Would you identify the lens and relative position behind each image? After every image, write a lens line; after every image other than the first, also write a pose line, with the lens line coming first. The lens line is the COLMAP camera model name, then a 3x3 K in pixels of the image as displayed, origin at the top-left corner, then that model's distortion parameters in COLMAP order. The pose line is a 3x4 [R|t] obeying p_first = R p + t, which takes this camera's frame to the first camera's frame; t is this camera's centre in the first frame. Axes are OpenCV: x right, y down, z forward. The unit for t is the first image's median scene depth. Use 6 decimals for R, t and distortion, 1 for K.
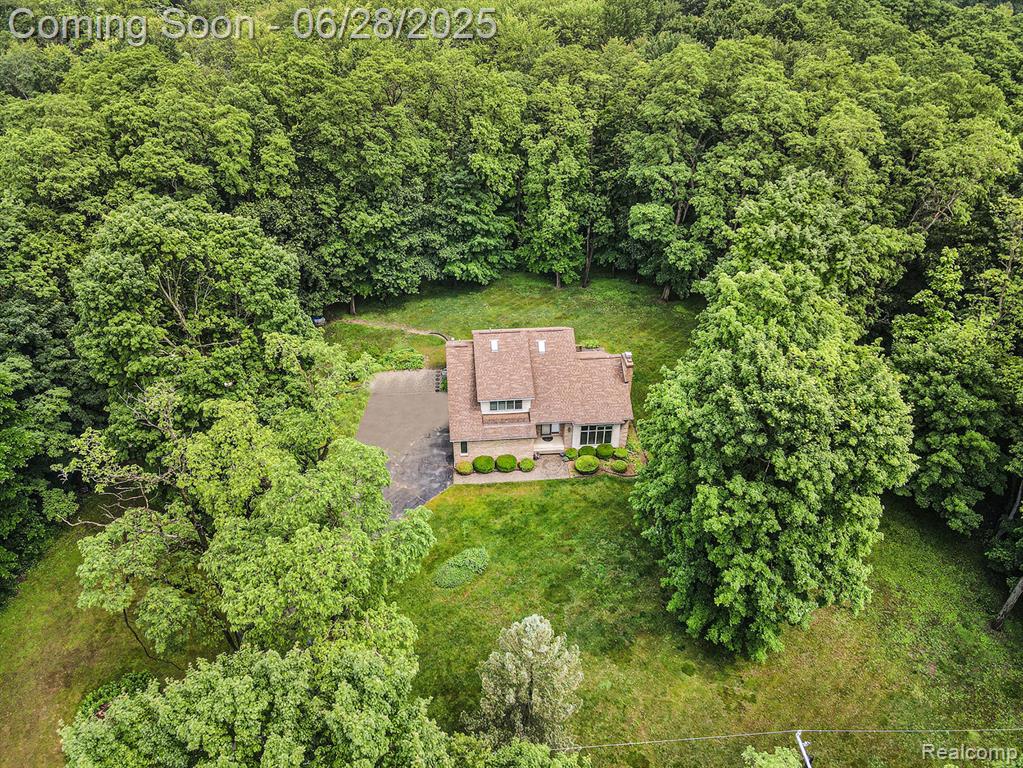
lens RADIAL K [[745.0, 0, 512.6], [0, 745.0, 370.4], [0, 0, 1]] dist [0.000761, 0.027832]
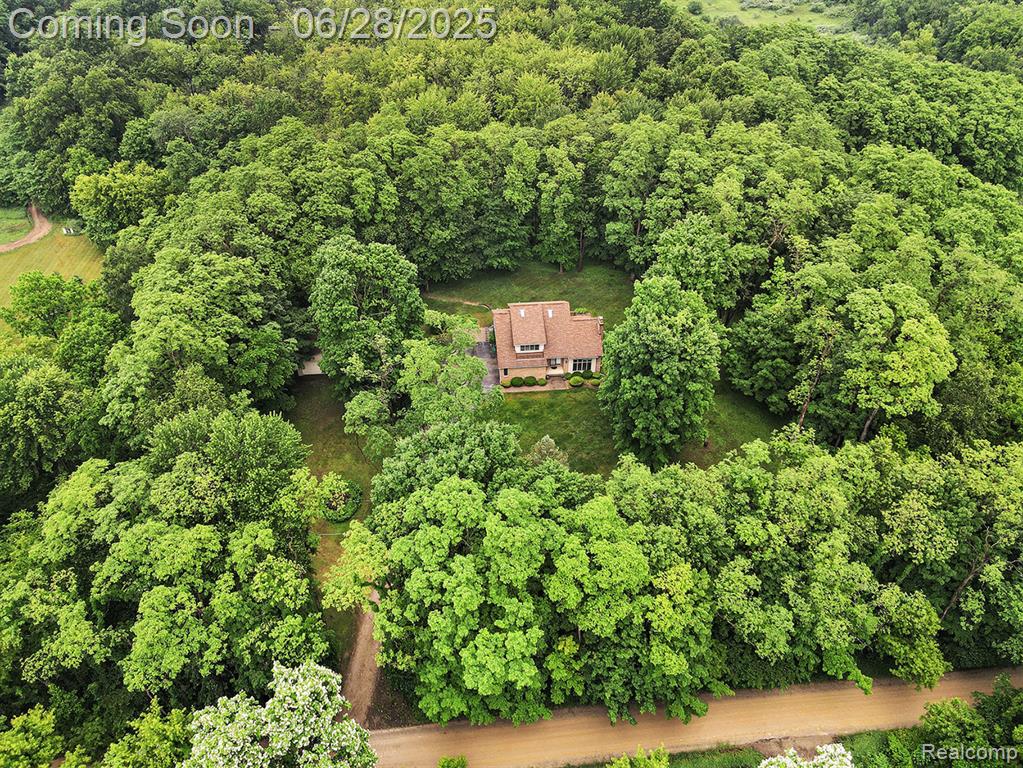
lens RADIAL K [[745.0, 0, 512.6], [0, 745.0, 370.4], [0, 0, 1]] dist [0.000761, 0.027832]
pose [[0.999911, -0.005204, -0.012268, -0.026903], [0.005863, 0.998507, 0.054309, 0.004703], [0.011967, -0.054376, 0.998449, -0.712322]]
